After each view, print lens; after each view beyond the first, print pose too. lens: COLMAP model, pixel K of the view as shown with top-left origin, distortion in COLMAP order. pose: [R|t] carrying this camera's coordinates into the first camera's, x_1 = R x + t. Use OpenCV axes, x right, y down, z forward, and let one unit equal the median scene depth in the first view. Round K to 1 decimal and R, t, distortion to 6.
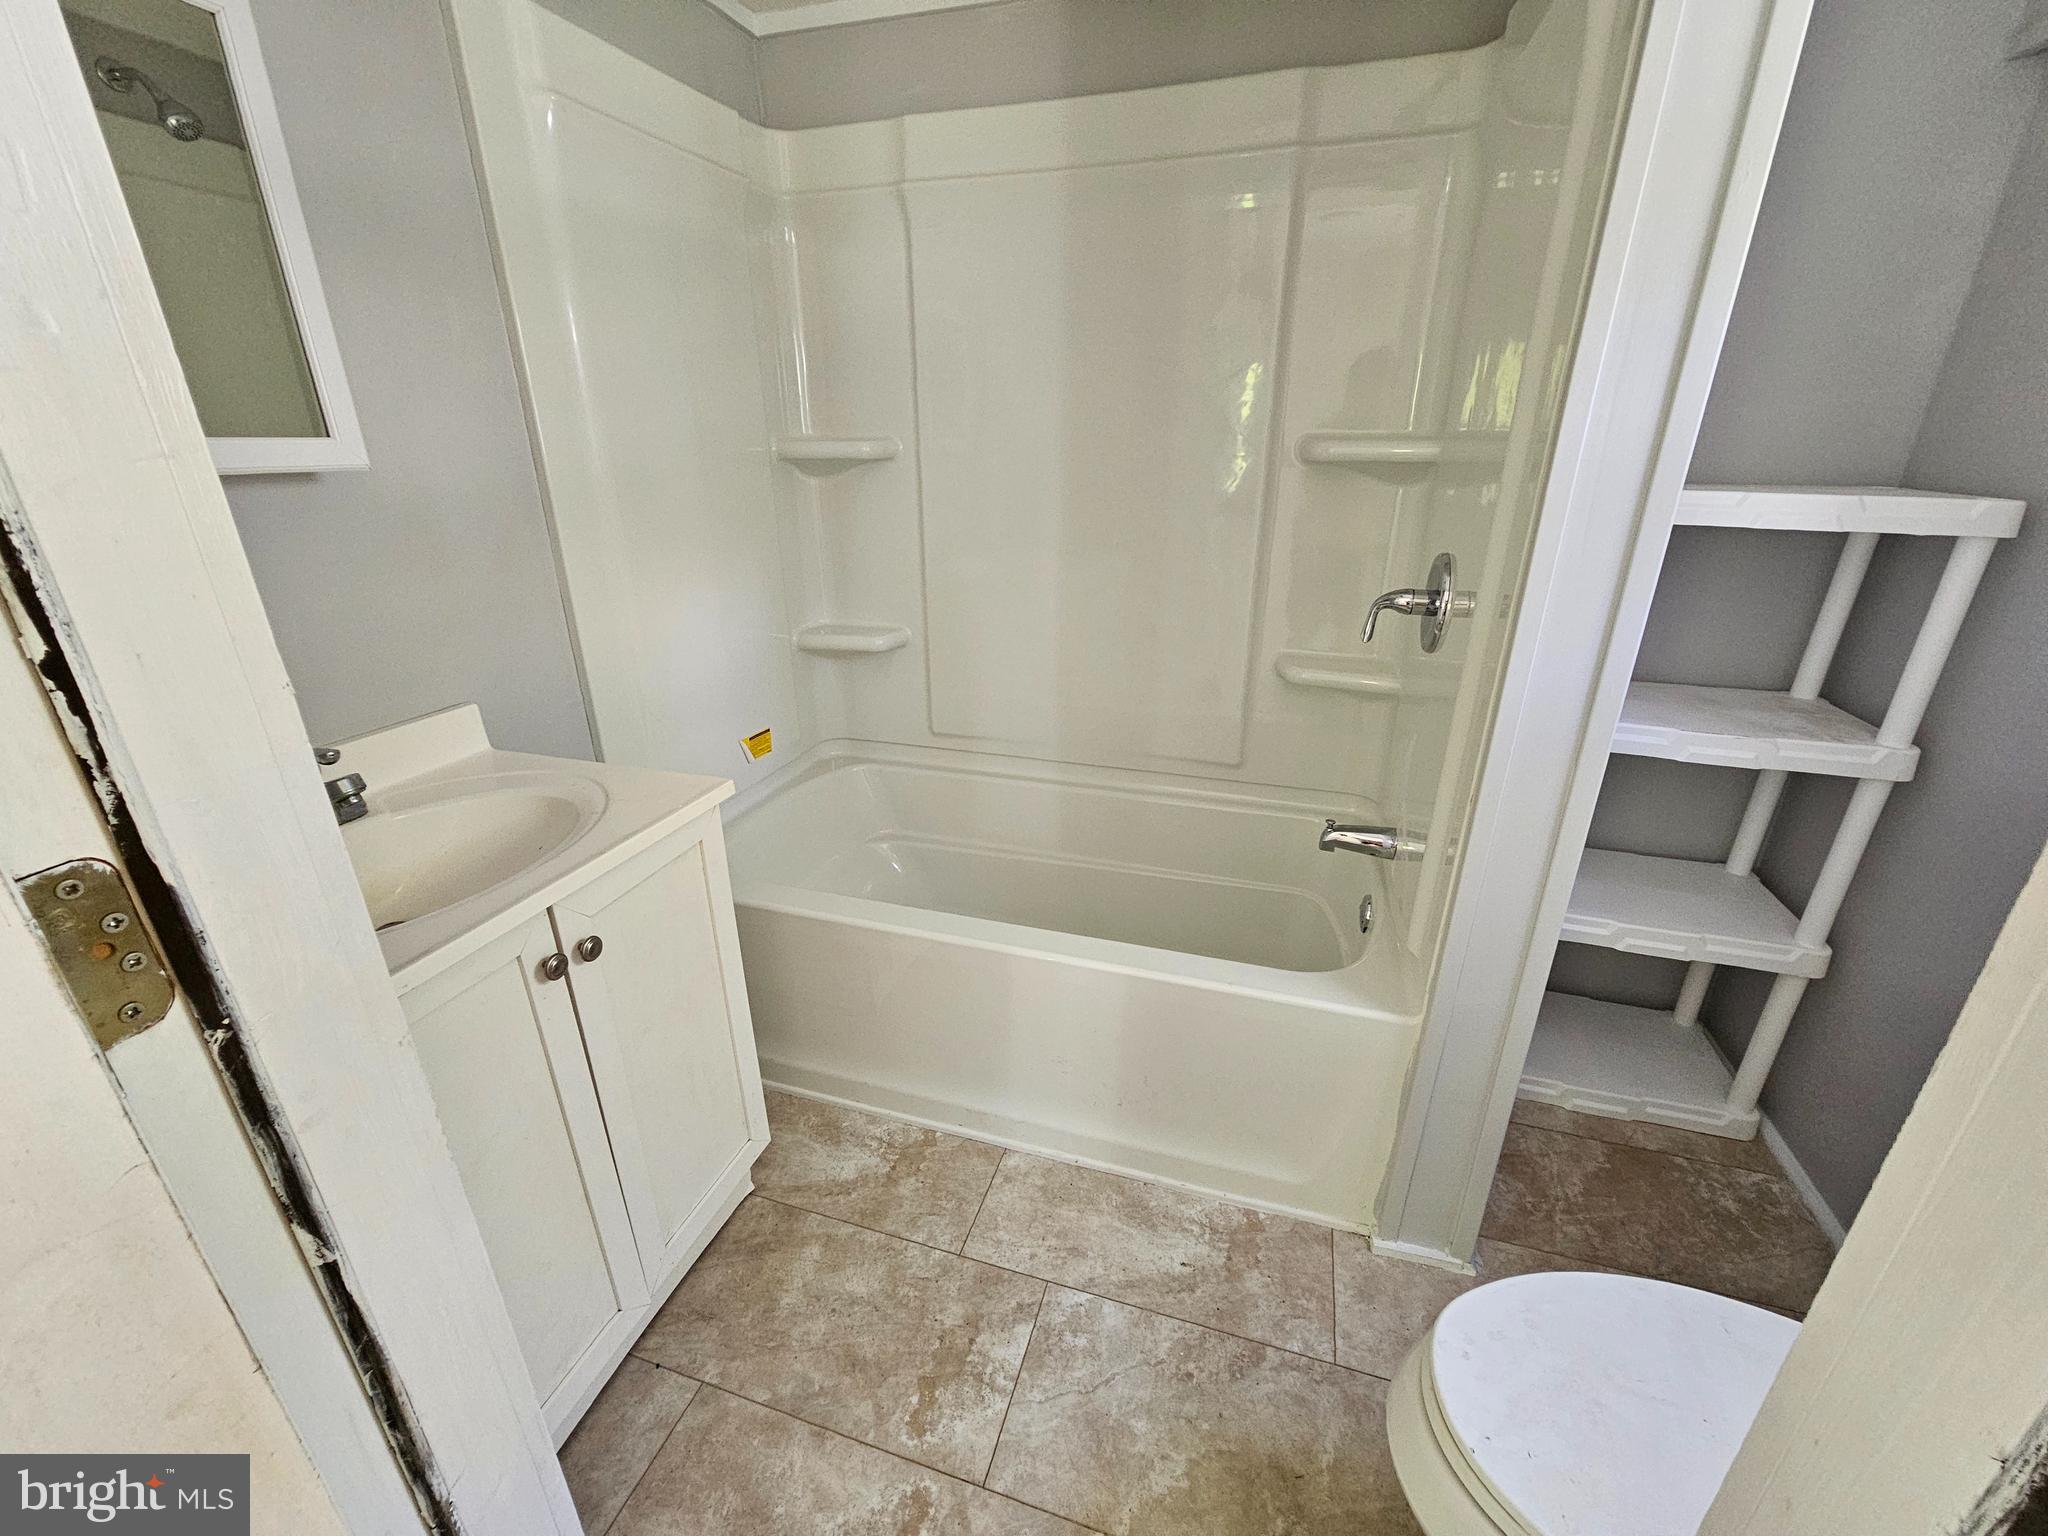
lens RADIAL K [[841.5, 0, 1026.5], [0, 841.5, 772.7], [0, 0, 1]] dist [-0.002807, 0.001317]
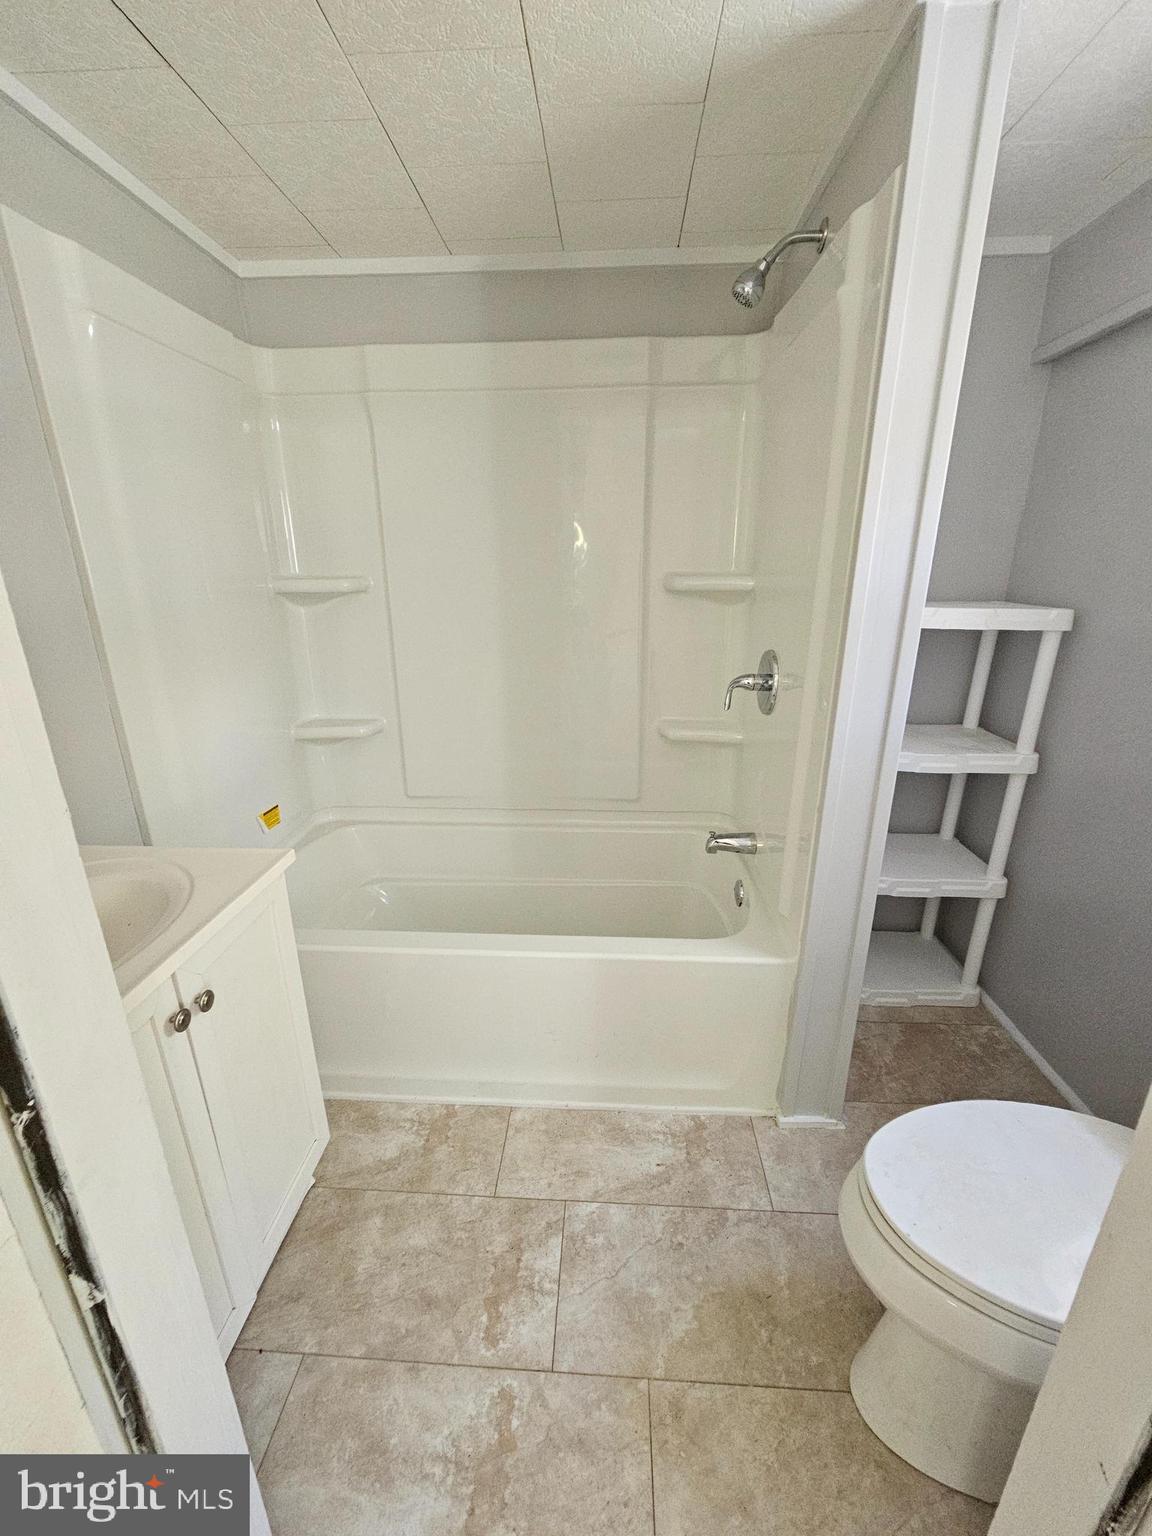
lens RADIAL K [[631.1, 0, 575.2], [0, 631.1, 772.9], [0, 0, 1]] dist [-0.002807, 0.001317]
pose [[0.969235, -0.081076, 0.232400, -0.130566], [0.095274, 0.994168, -0.050517, -0.014214], [-0.226949, 0.071104, 0.971308, -0.017043]]
